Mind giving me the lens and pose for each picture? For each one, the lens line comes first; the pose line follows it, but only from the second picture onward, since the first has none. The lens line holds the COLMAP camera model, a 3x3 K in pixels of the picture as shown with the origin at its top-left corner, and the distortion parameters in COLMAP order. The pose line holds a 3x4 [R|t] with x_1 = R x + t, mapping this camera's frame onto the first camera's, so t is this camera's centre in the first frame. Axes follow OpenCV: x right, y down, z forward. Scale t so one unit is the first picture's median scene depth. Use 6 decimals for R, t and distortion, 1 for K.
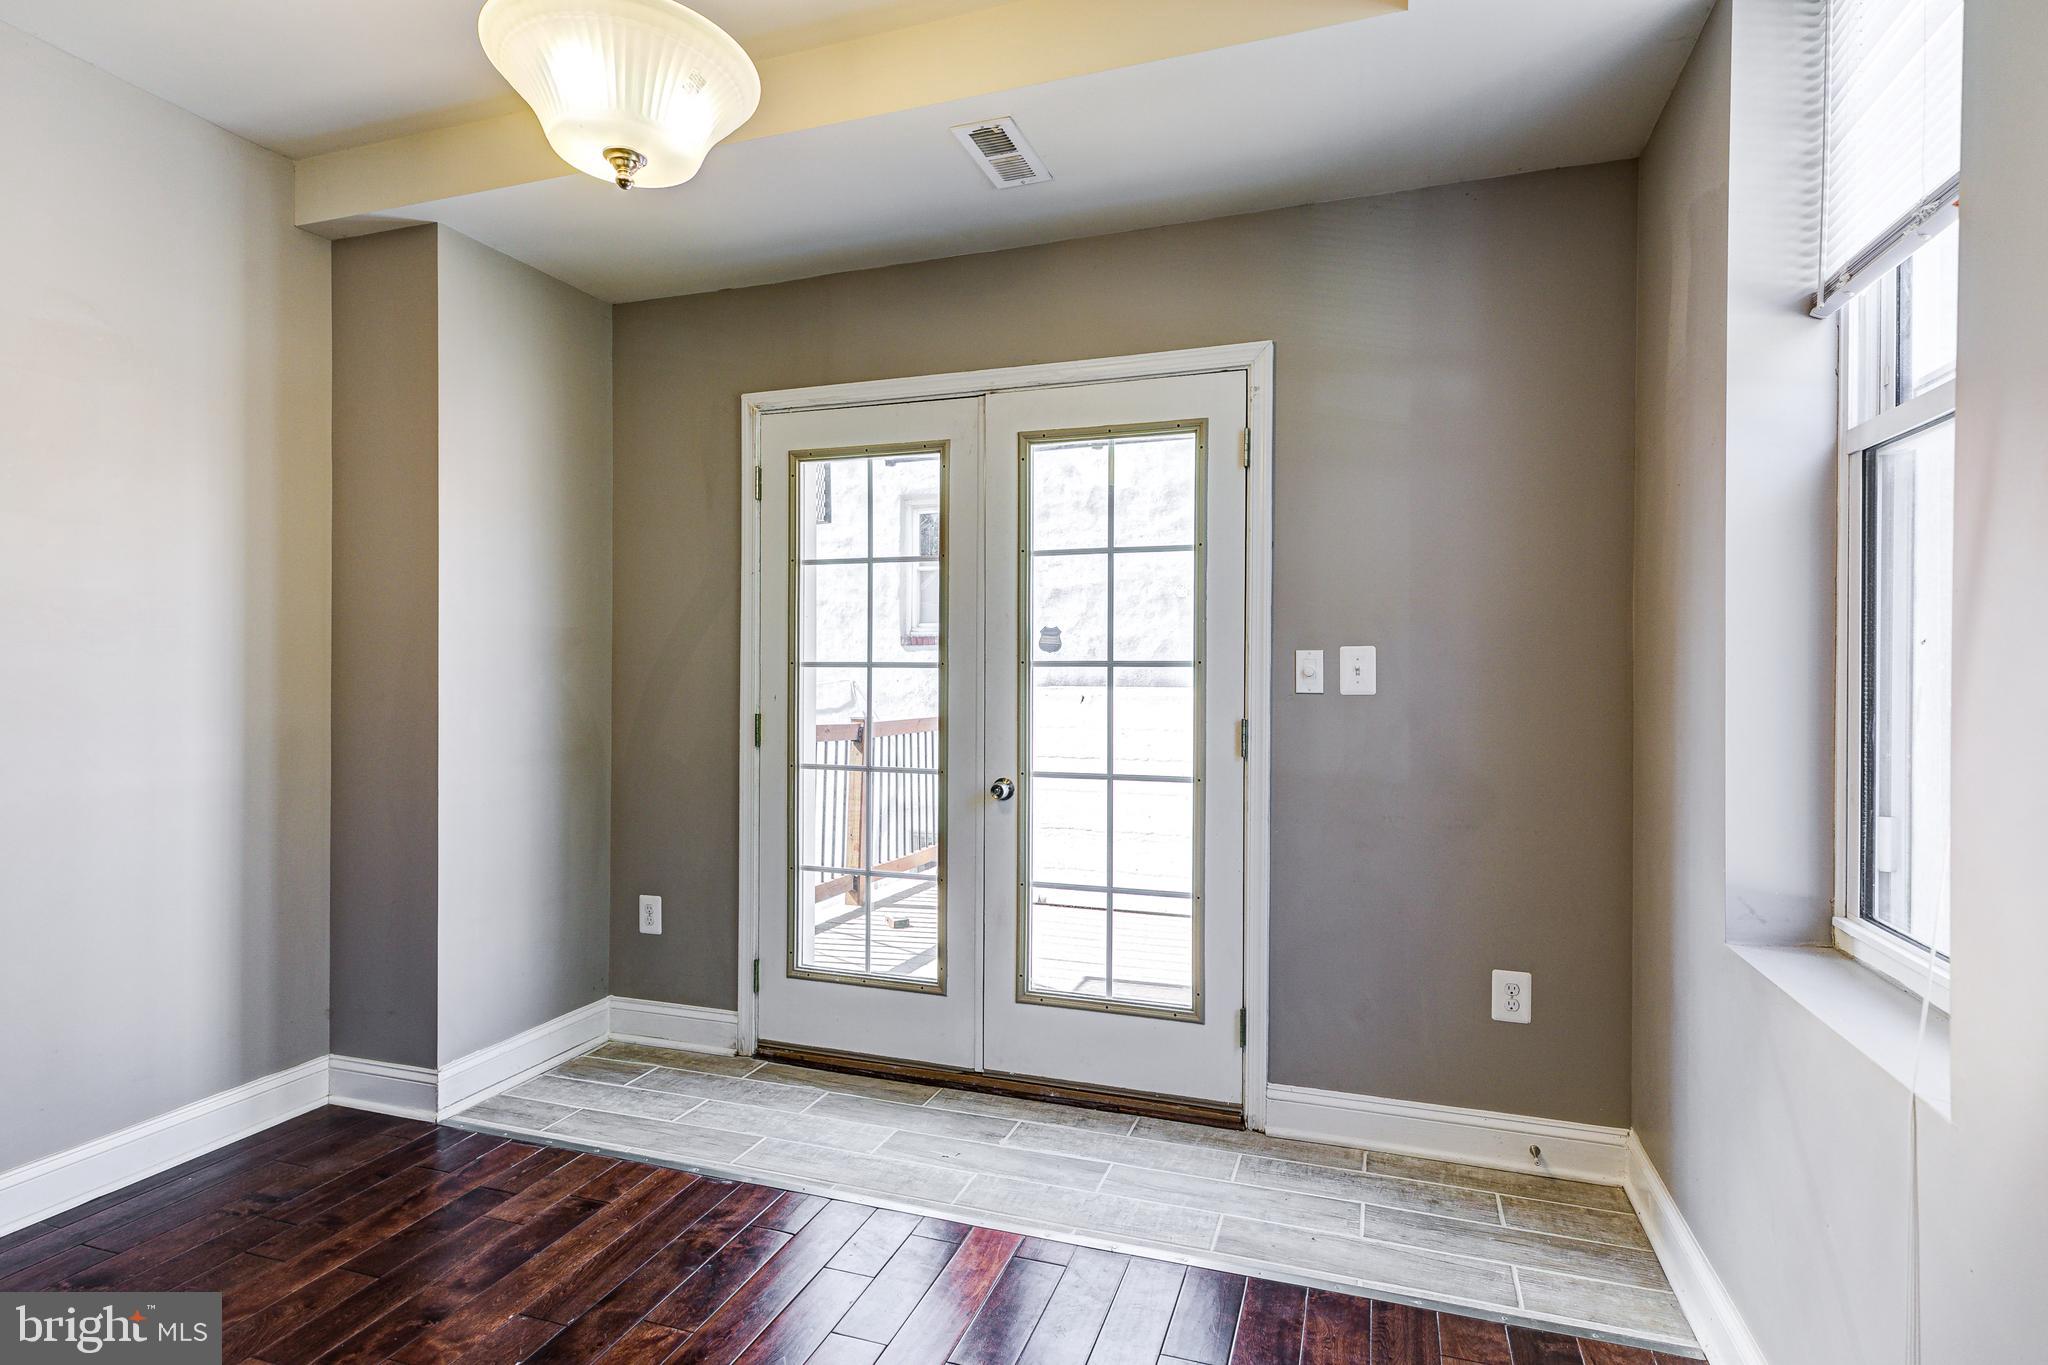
lens RADIAL K [[1002.6, 0, 1021.9], [0, 1002.6, 681.0], [0, 0, 1]] dist [0.001420, -0.000121]
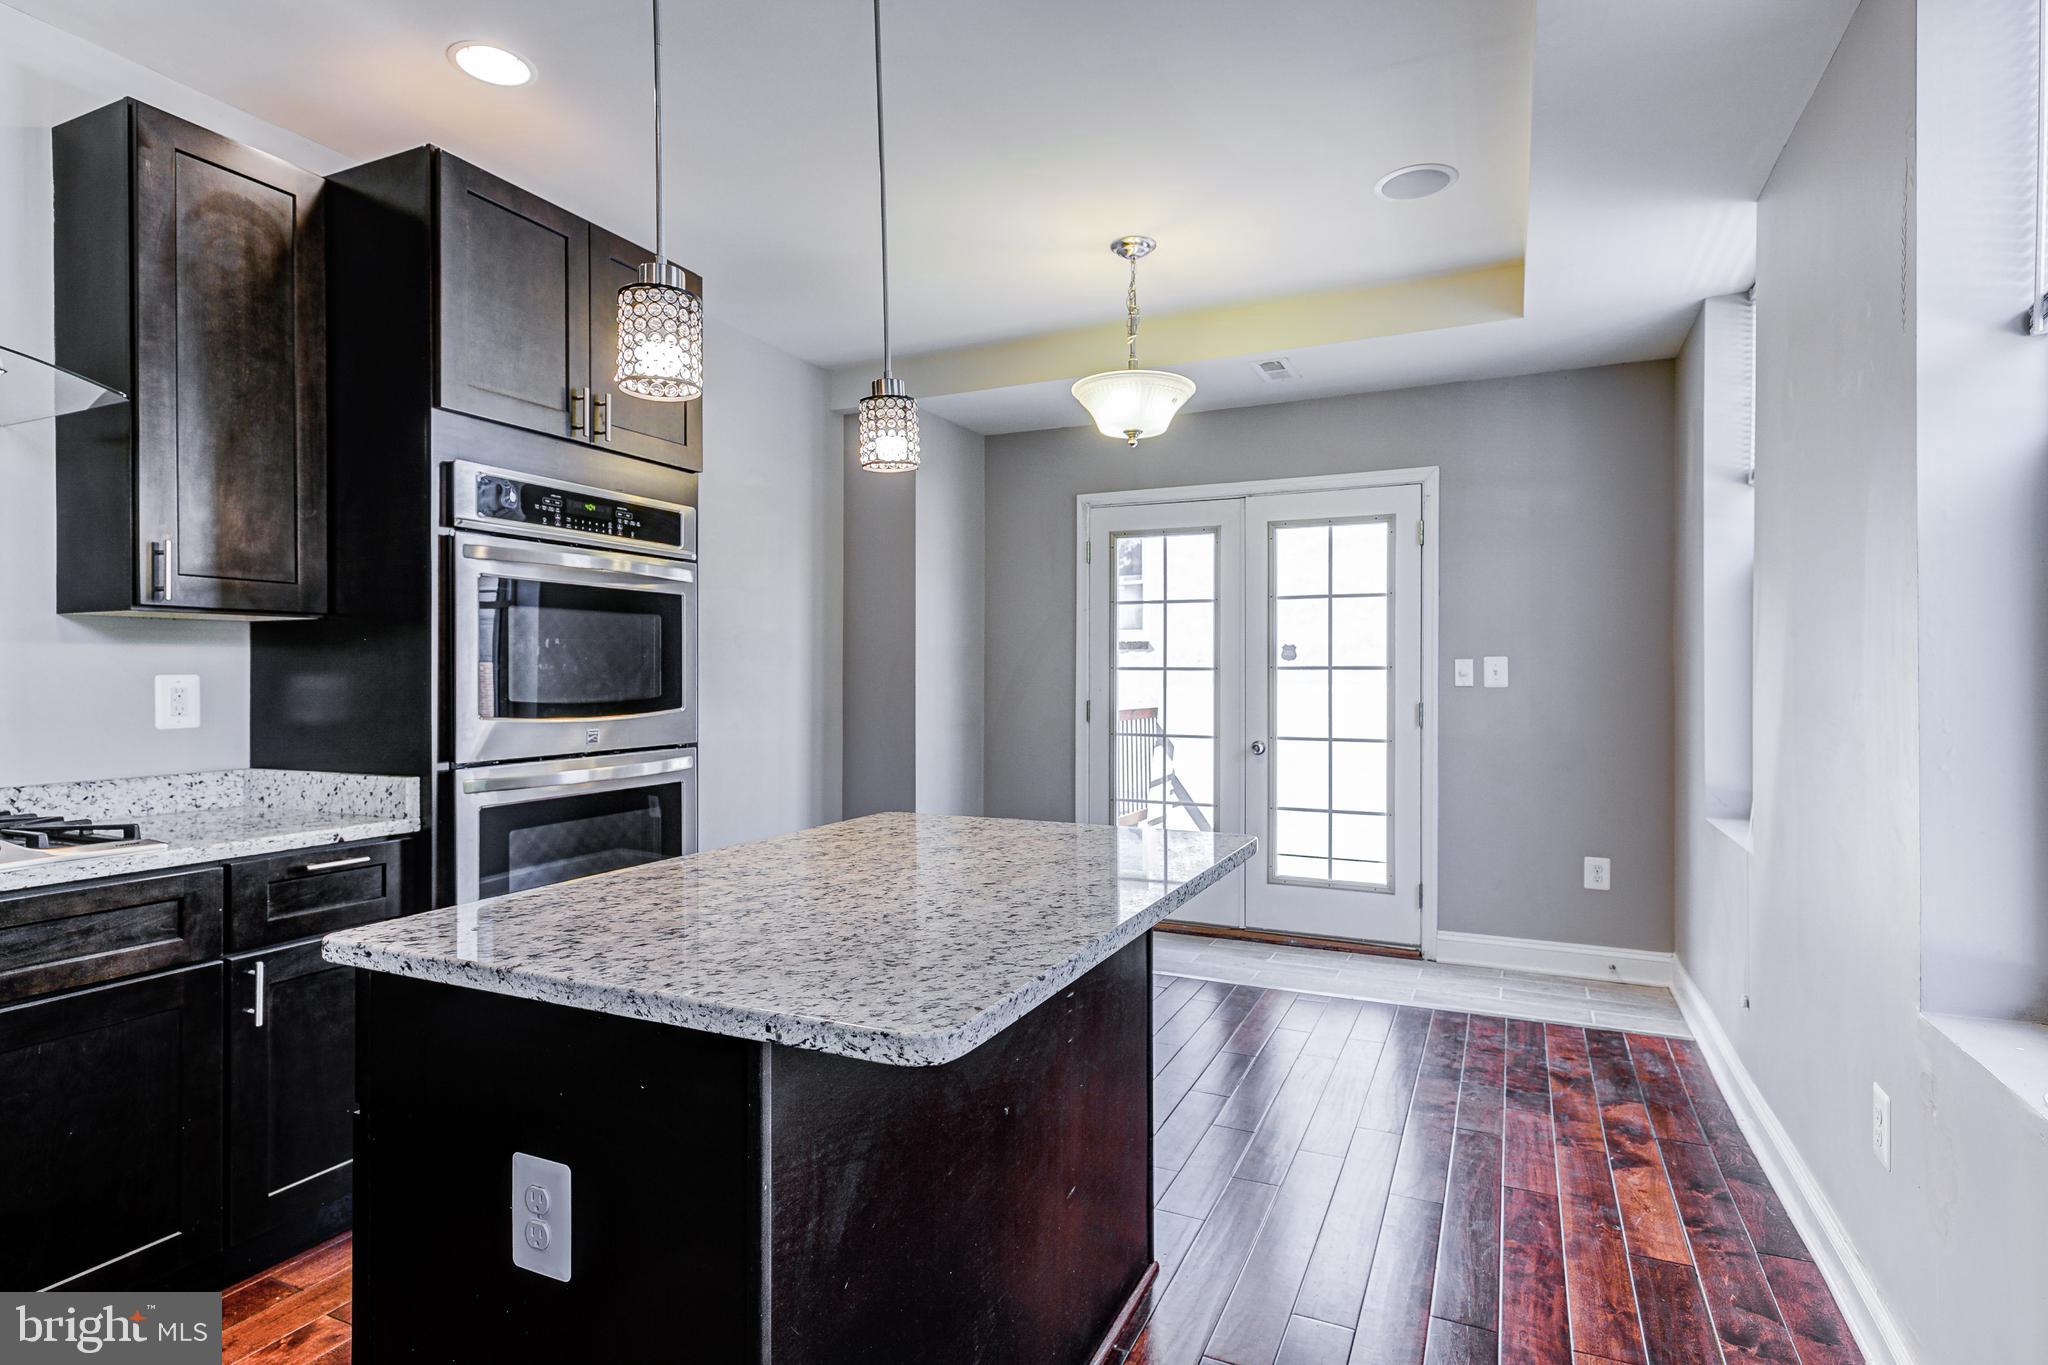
lens RADIAL K [[1002.6, 0, 1008.1], [0, 1002.6, 676.5], [0, 0, 1]] dist [0.001420, -0.000121]
pose [[0.992098, -0.002822, -0.125431, -0.222721], [0.002314, 0.999989, -0.004194, 0.001921], [0.125441, 0.003871, 0.992093, -0.645441]]
